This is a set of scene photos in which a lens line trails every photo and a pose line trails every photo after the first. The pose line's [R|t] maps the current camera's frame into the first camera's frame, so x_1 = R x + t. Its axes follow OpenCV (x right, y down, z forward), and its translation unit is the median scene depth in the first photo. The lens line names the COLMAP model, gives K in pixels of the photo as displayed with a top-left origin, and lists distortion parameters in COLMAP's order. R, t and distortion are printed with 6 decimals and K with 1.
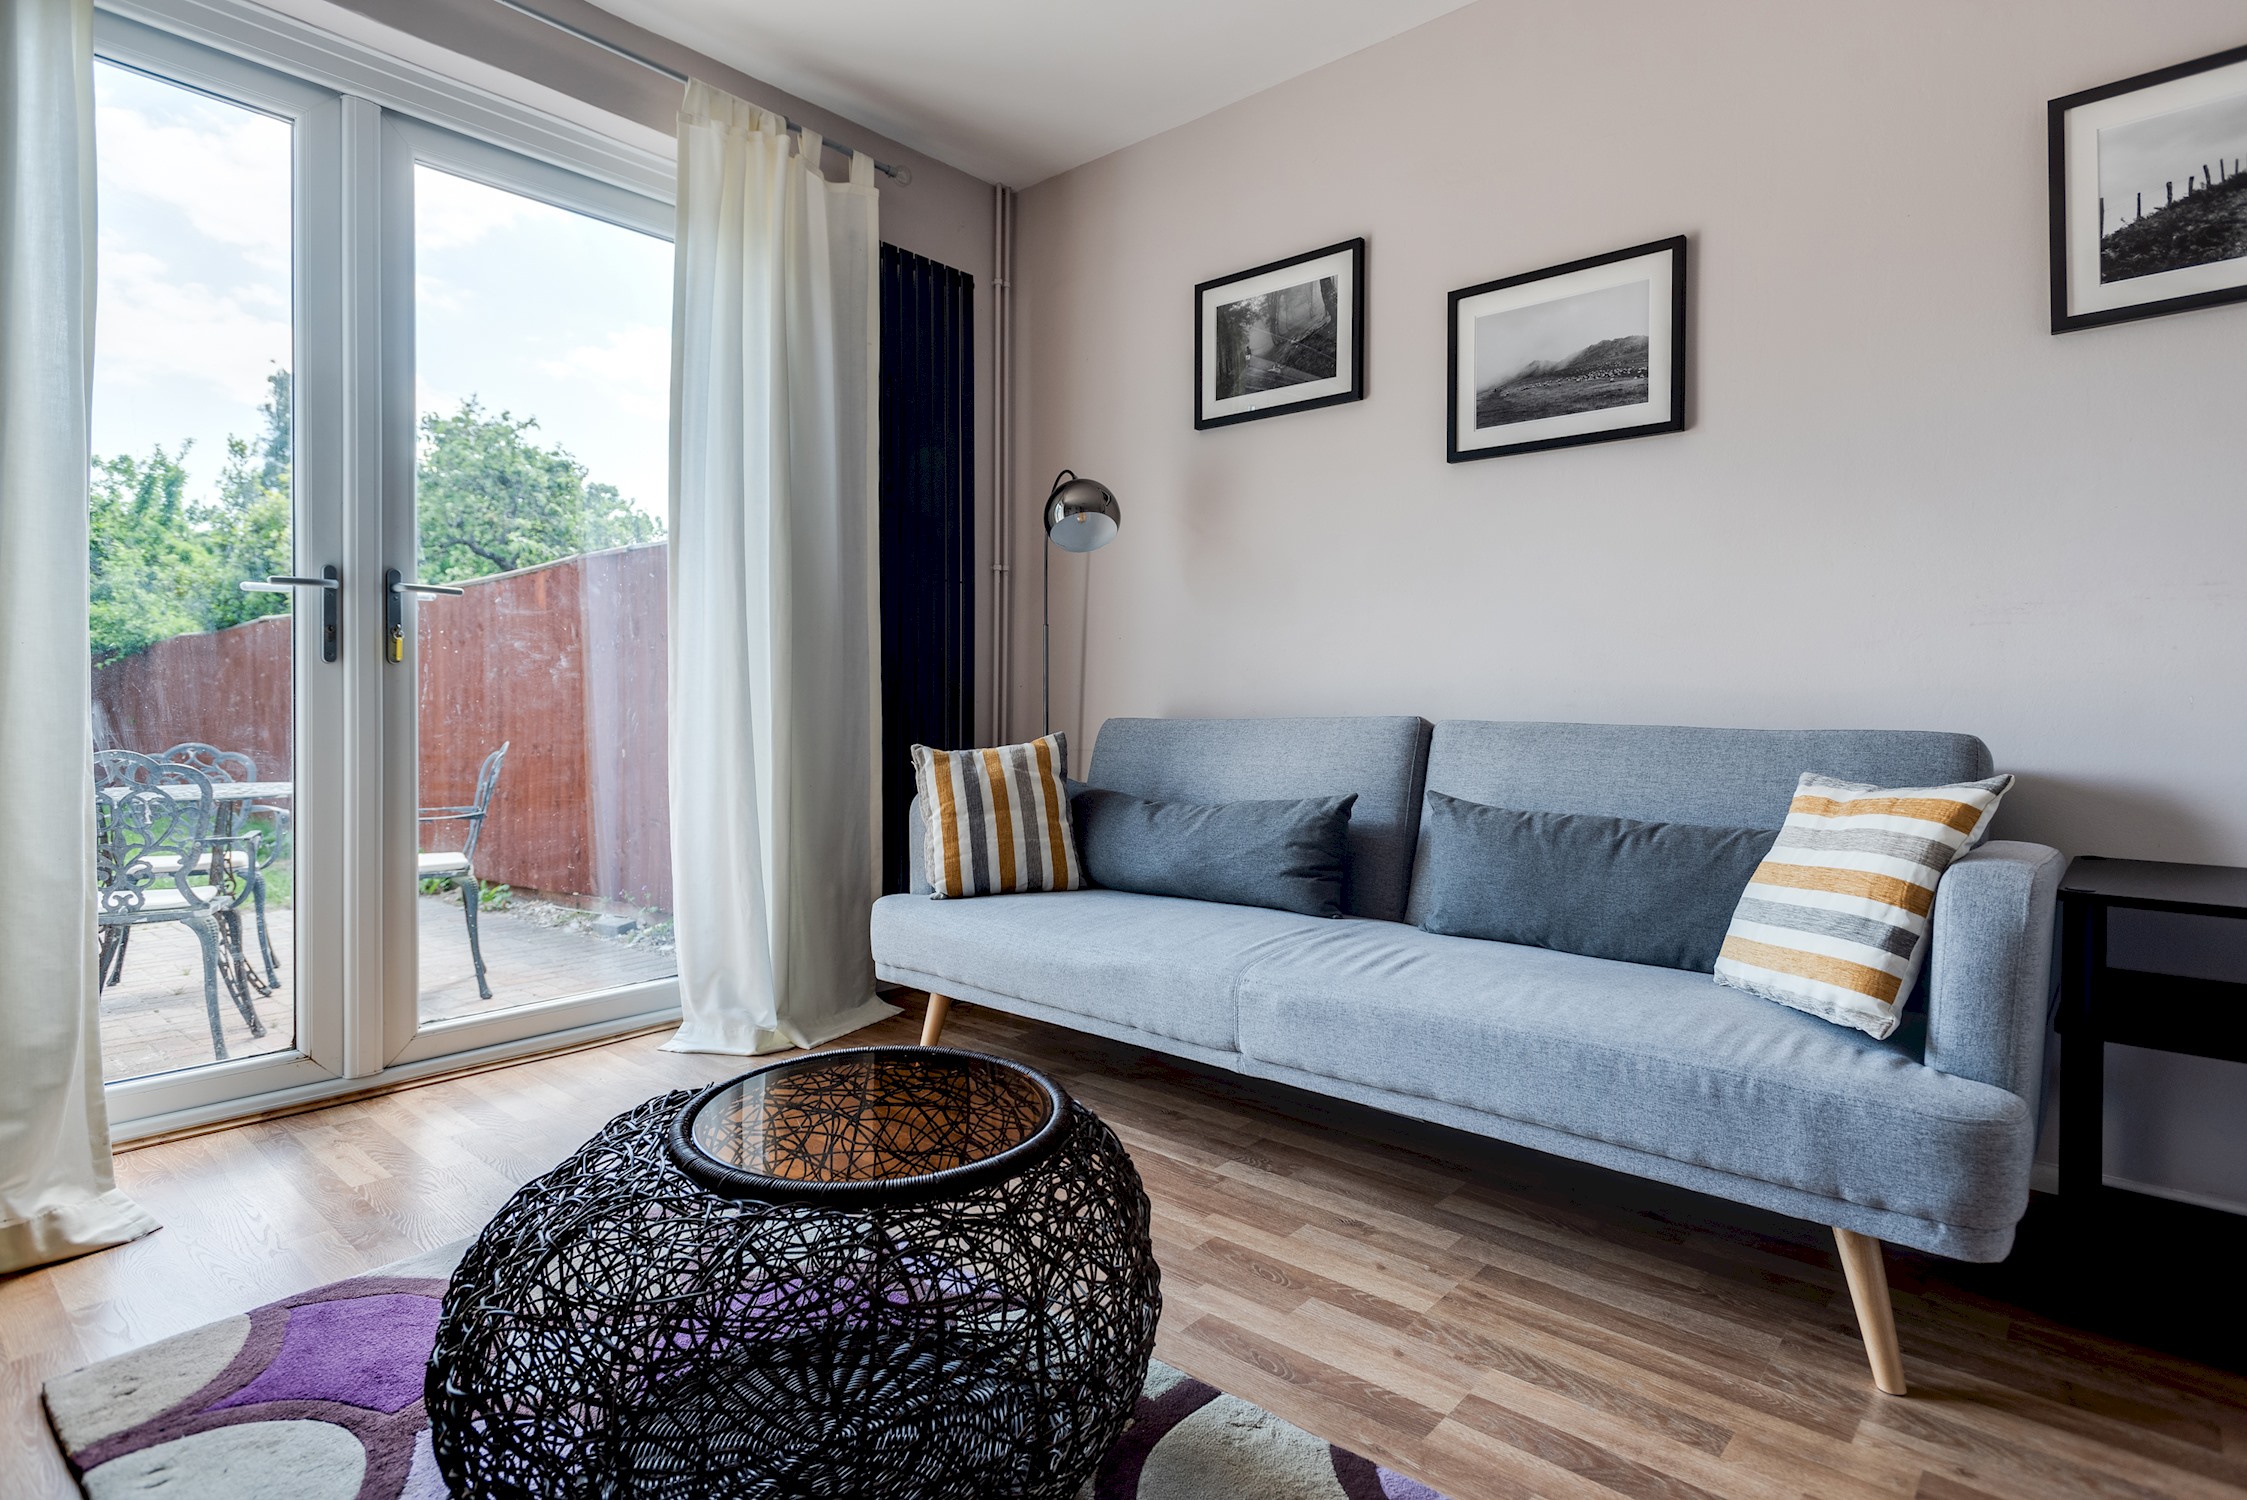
lens RADIAL K [[1129.7, 0, 1127.3], [0, 1129.7, 727.2], [0, 0, 1]] dist [-0.000996, -0.000107]
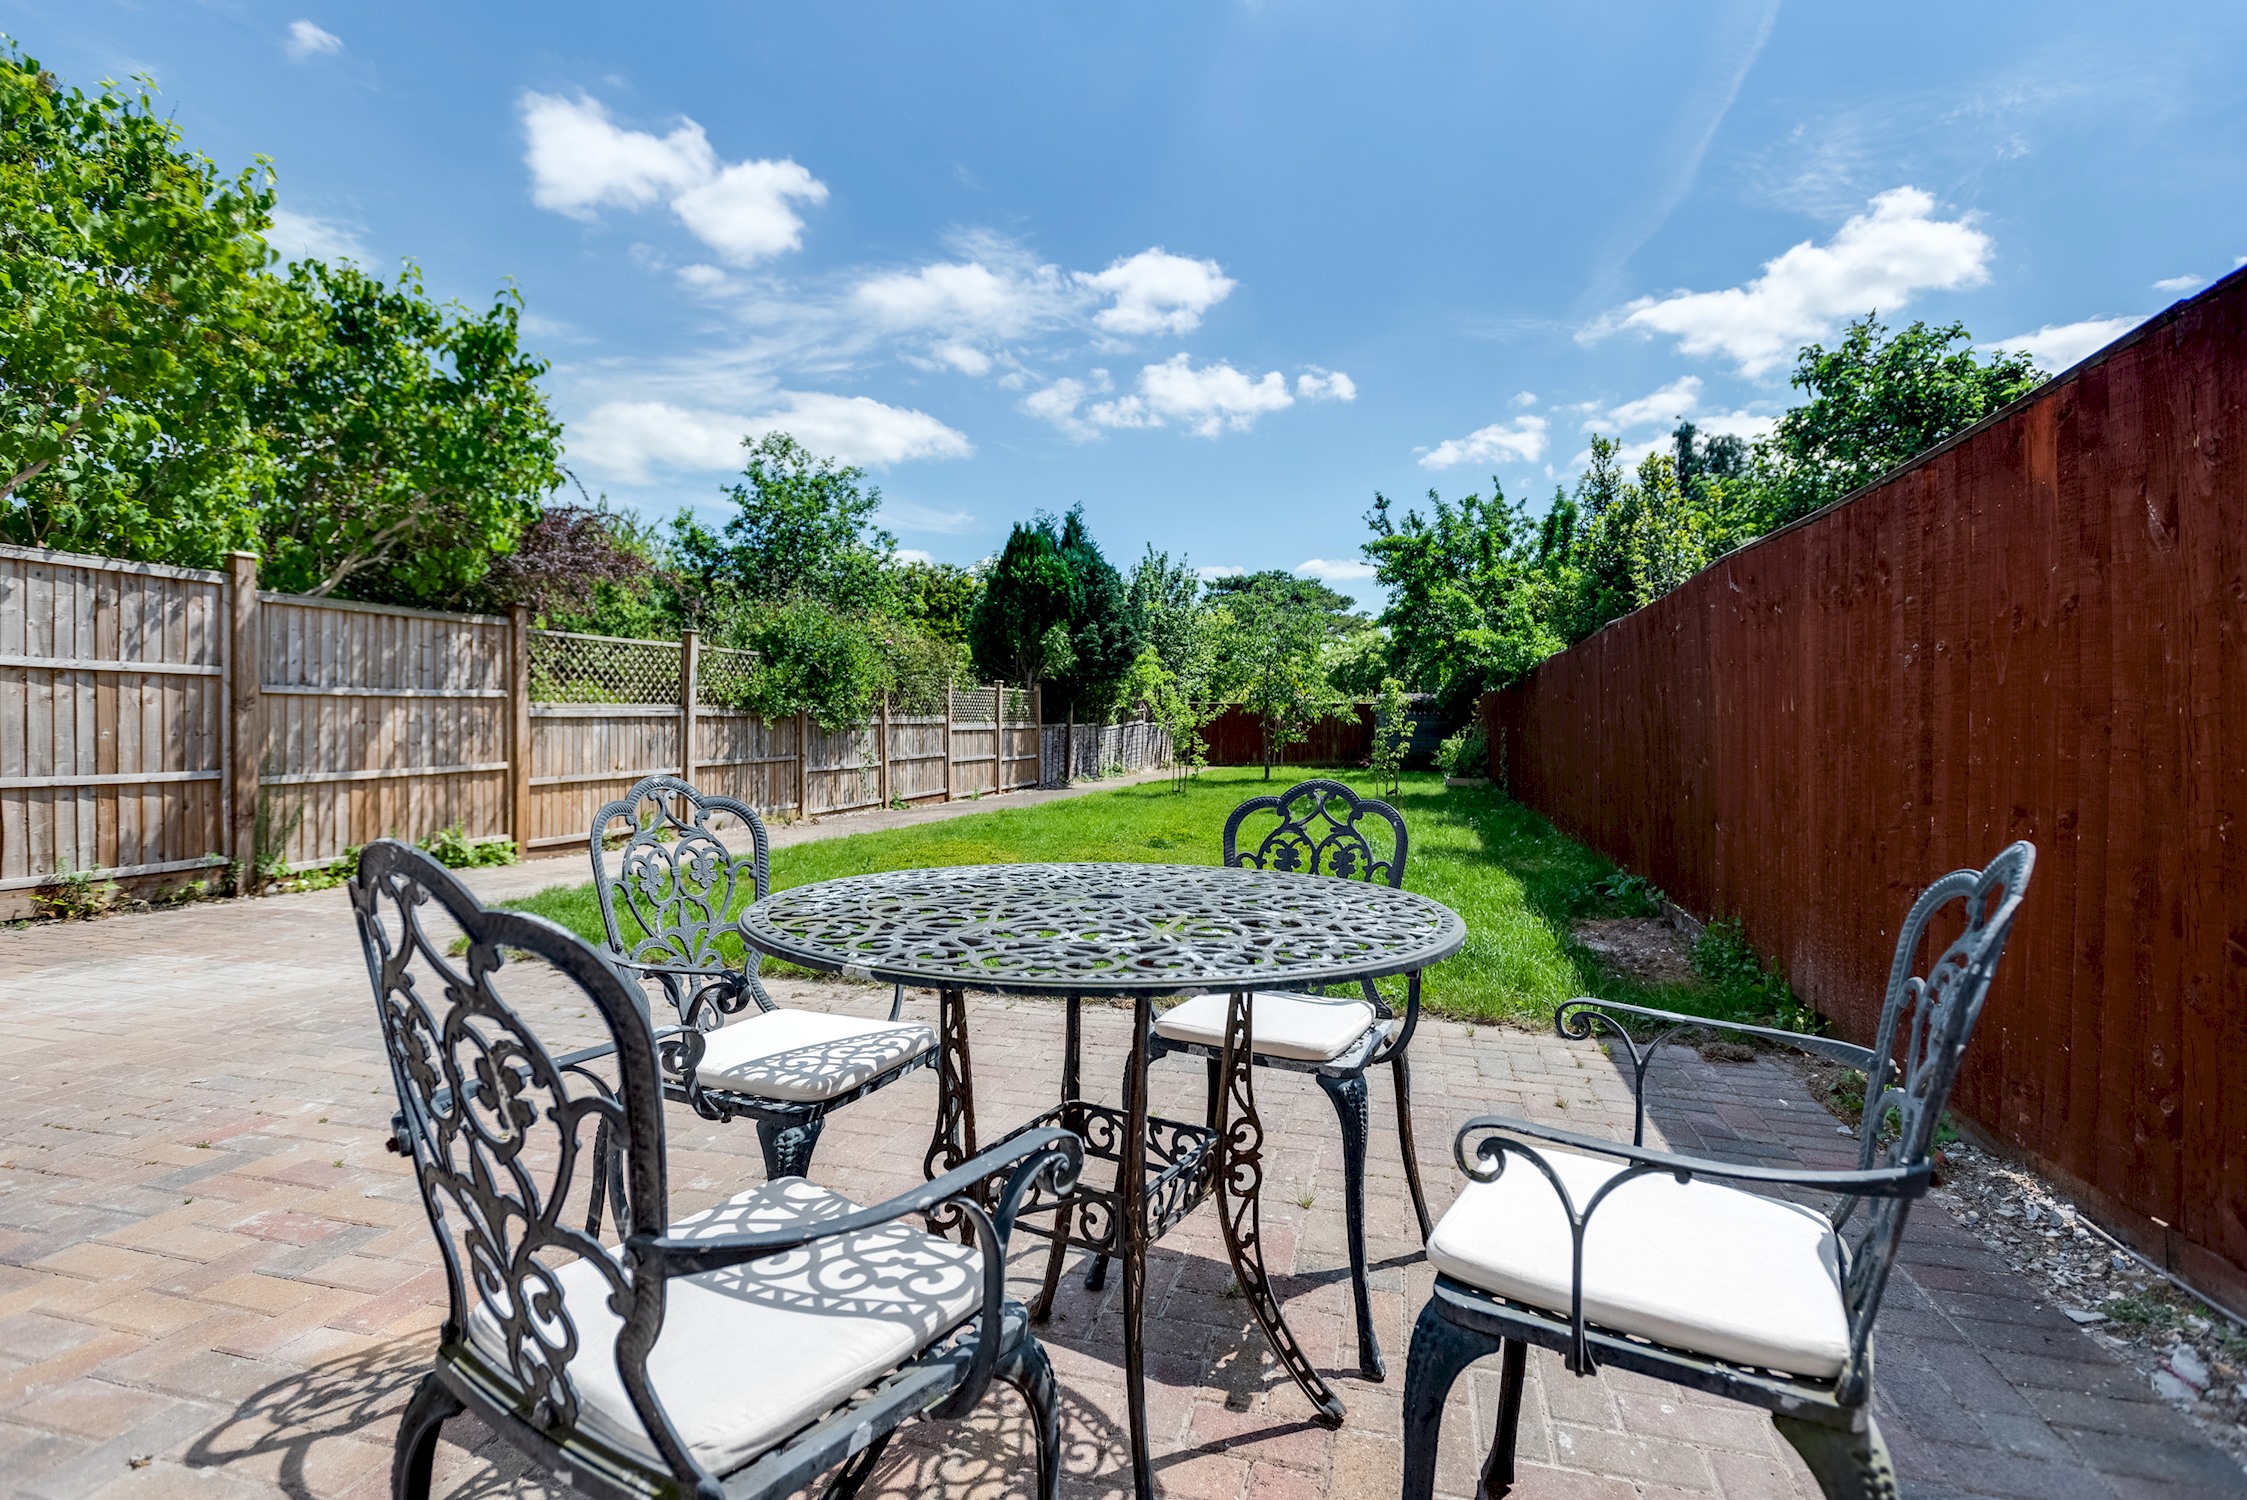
lens RADIAL K [[1120.8, 0, 1118.3], [0, 1120.8, 736.5], [0, 0, 1]] dist [0.020039, -0.004422]
pose [[0.448638, 0.008818, -0.893670, -0.255817], [-0.021160, 0.999776, -0.000758, -0.003516], [0.893463, 0.019251, 0.448724, 0.436997]]
